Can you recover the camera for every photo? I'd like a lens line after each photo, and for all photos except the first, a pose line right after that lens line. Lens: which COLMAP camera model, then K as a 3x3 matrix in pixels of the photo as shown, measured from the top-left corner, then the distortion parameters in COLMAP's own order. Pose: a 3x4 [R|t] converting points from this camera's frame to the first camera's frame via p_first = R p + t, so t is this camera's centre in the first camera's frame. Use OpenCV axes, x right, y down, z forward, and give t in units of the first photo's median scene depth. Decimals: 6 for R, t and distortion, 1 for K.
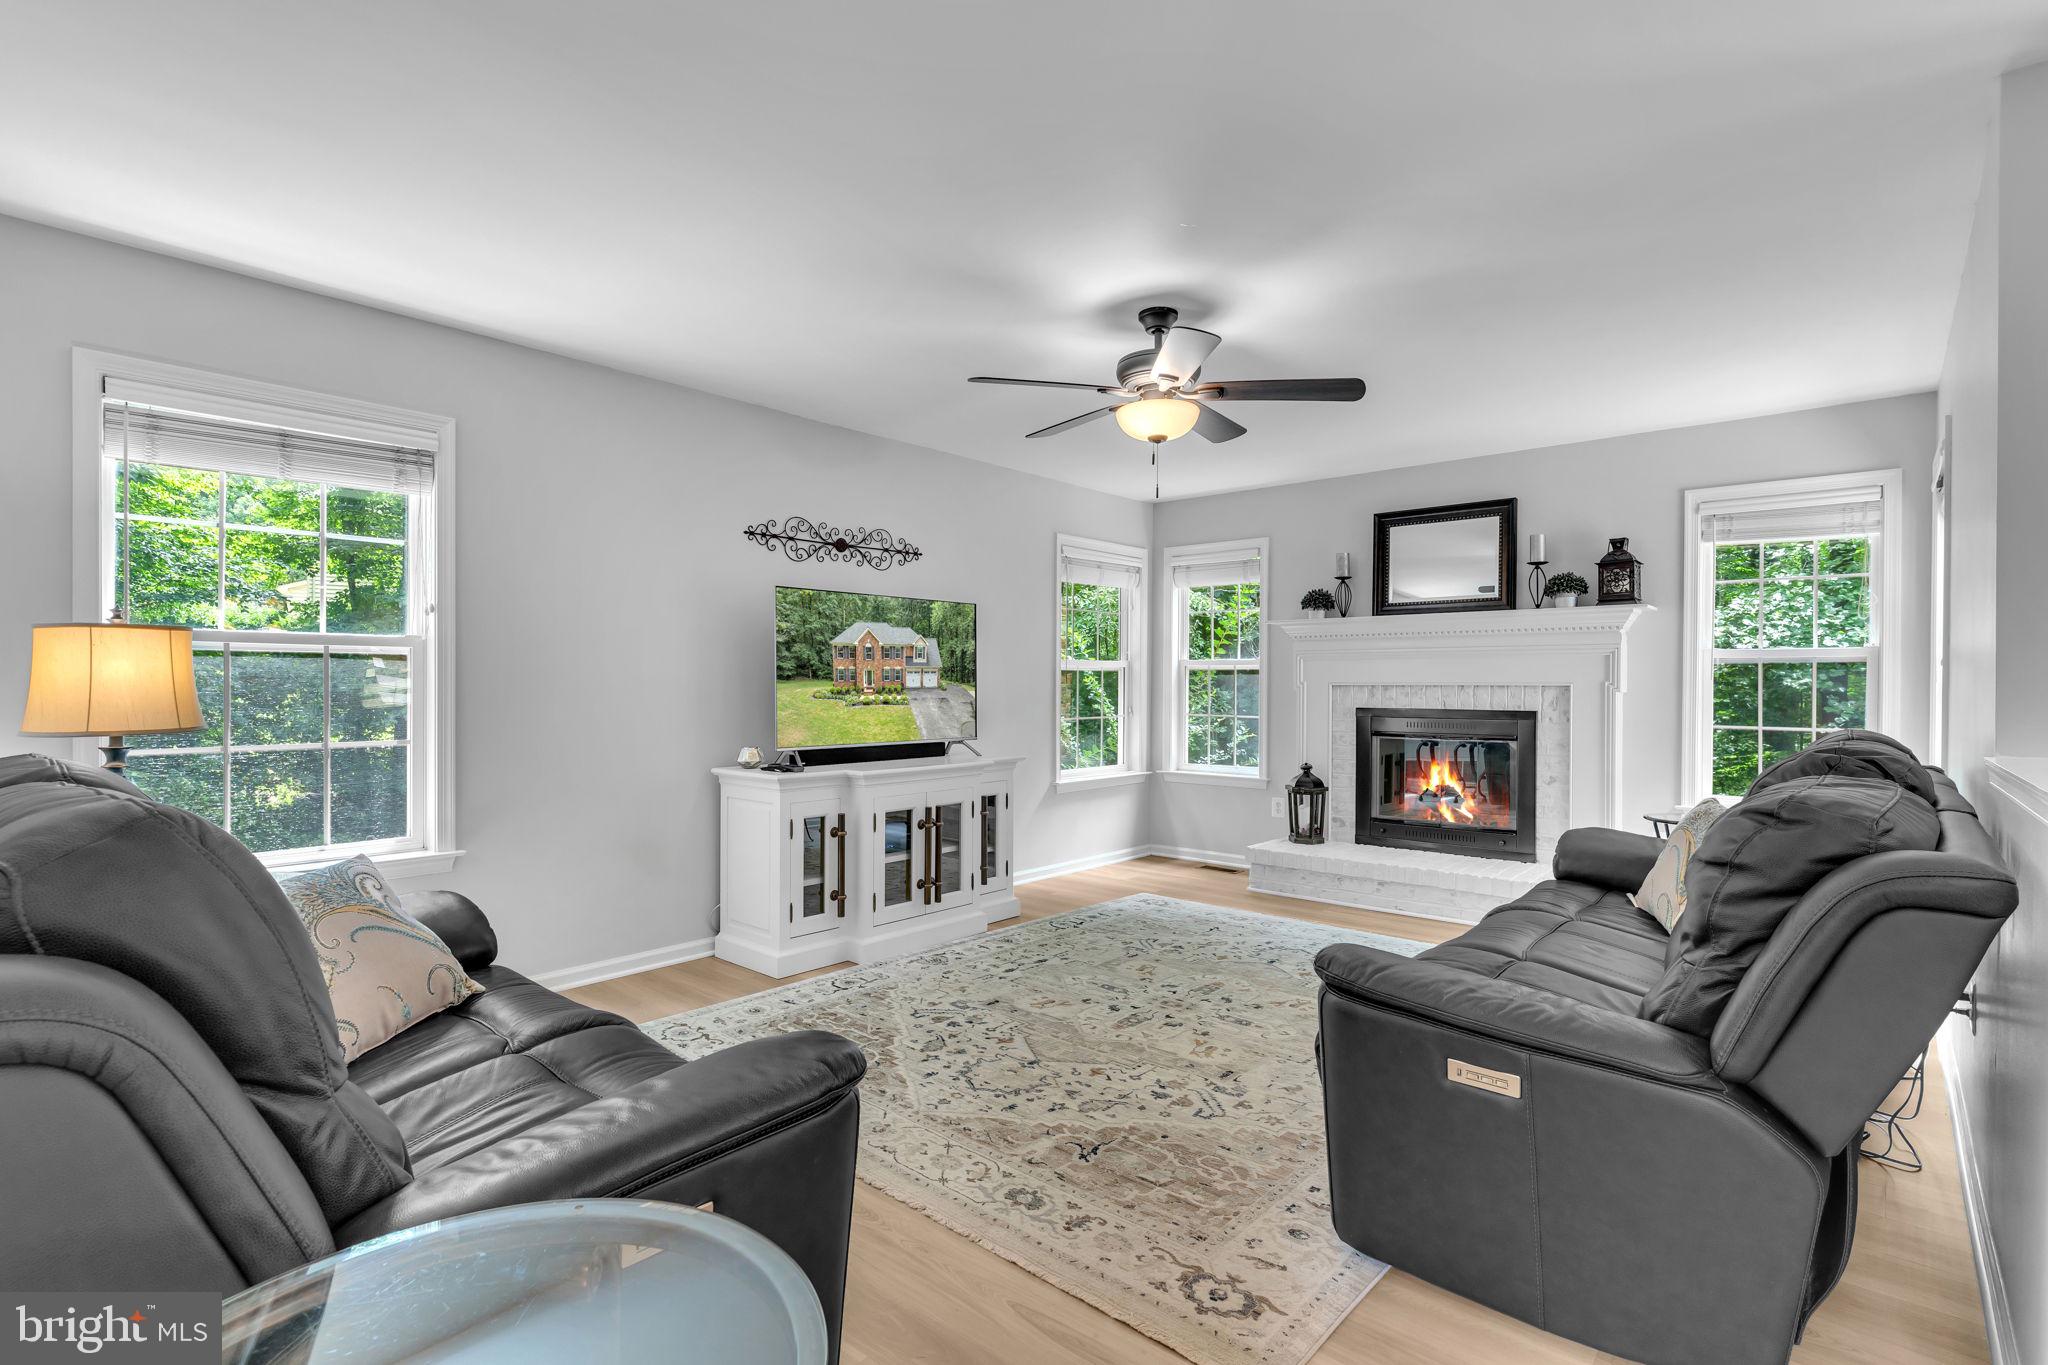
lens RADIAL K [[988.9, 0, 1015.7], [0, 988.9, 684.0], [0, 0, 1]] dist [0.000664, 0.000591]
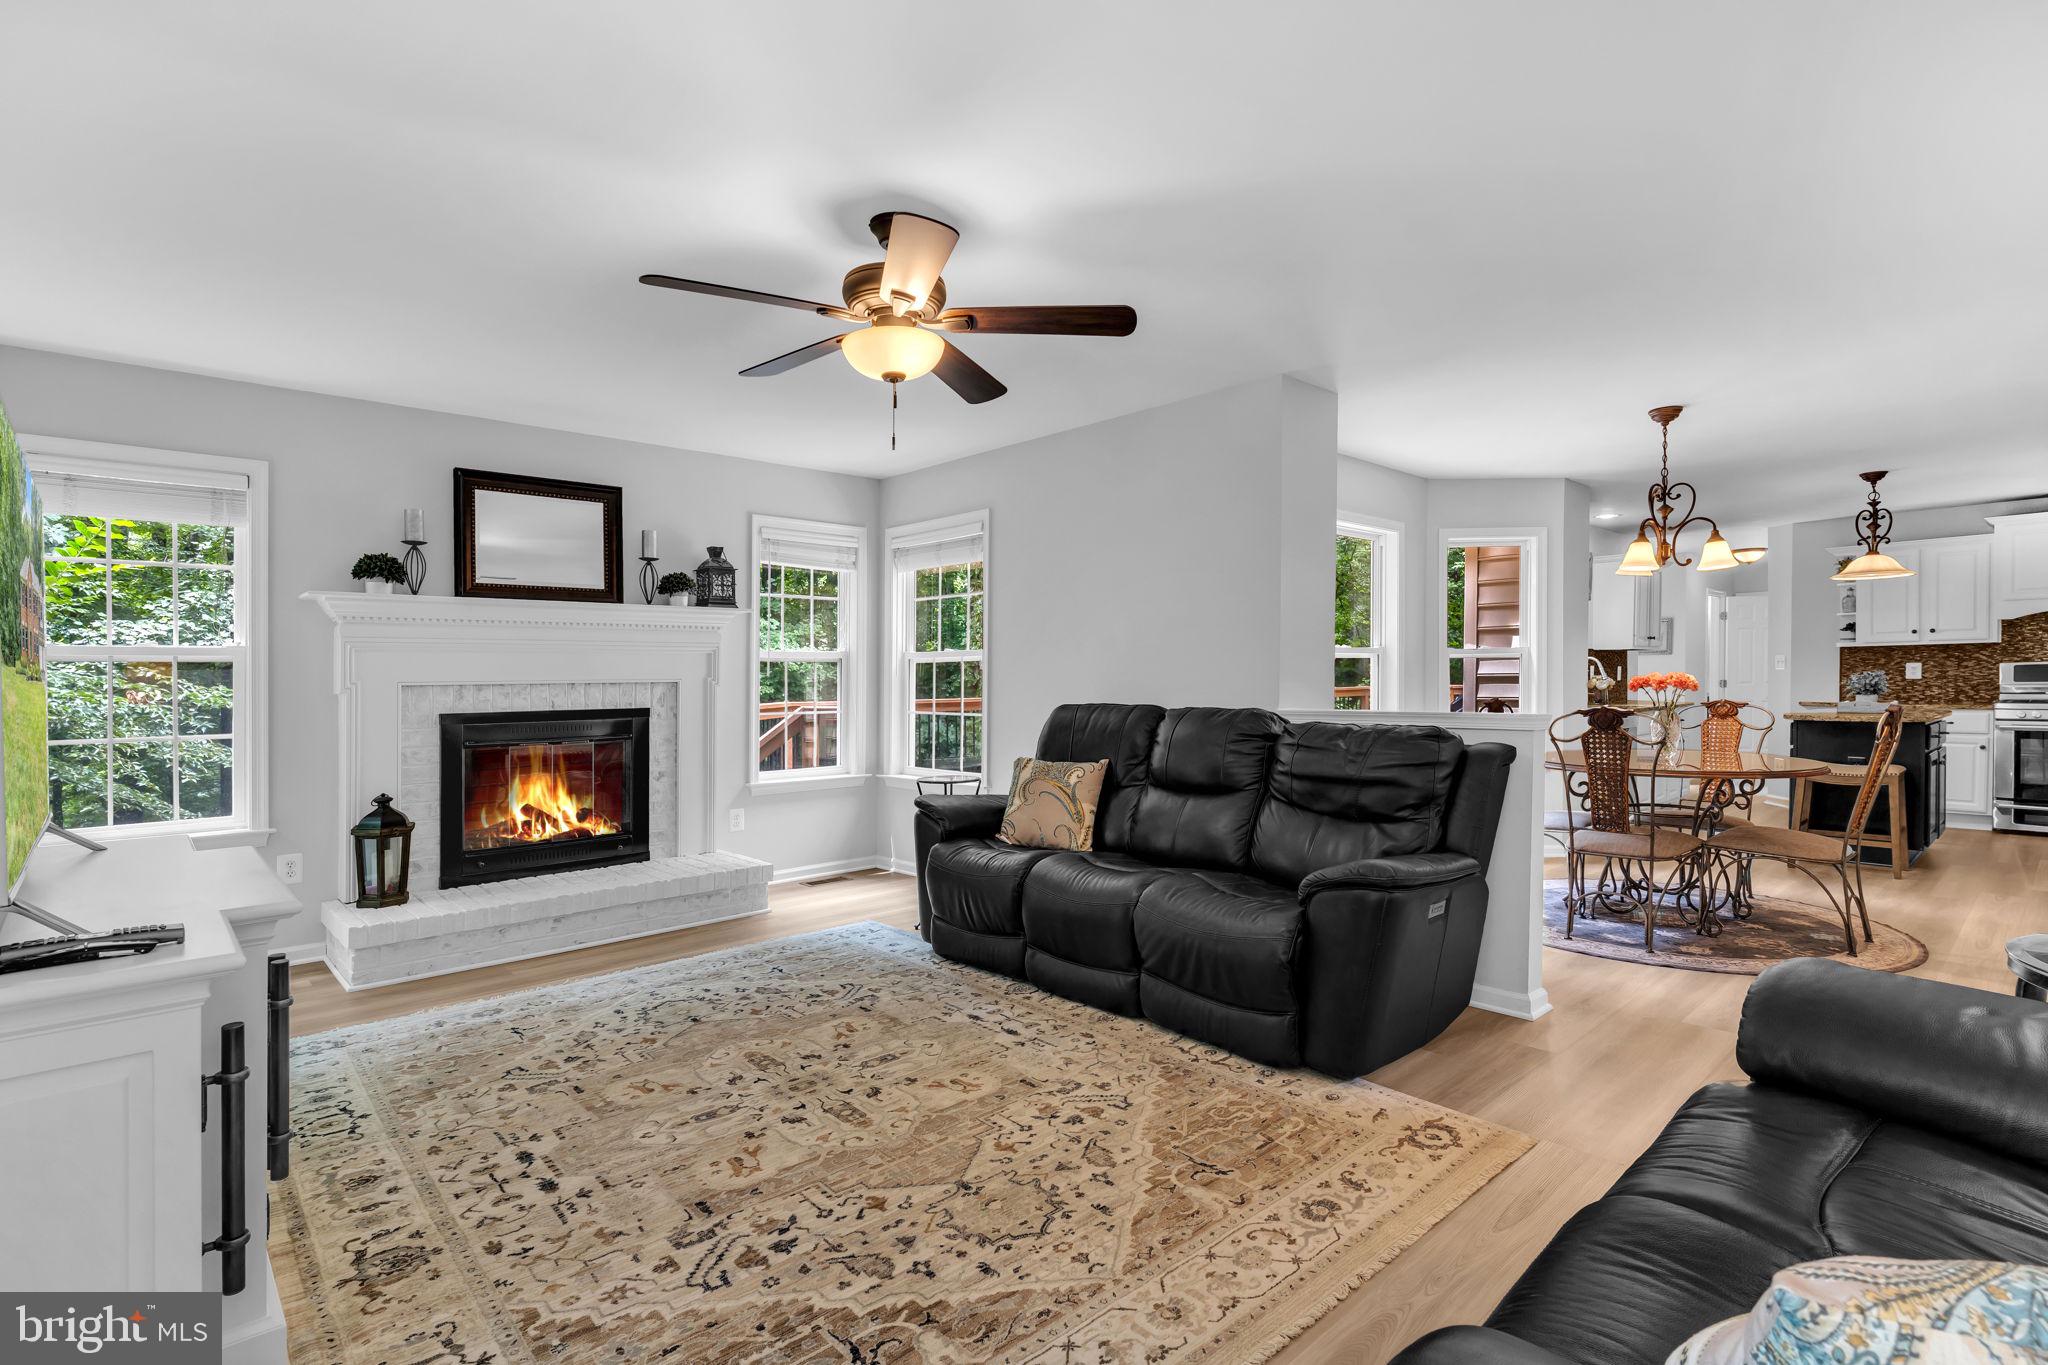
lens RADIAL K [[988.9, 0, 1023.8], [0, 988.9, 693.2], [0, 0, 1]] dist [0.000664, 0.000591]
pose [[0.087726, -0.018352, 0.995976, -0.604563], [0.009918, 0.999797, 0.017548, -0.001619], [-0.996095, 0.008338, 0.087890, 0.749760]]
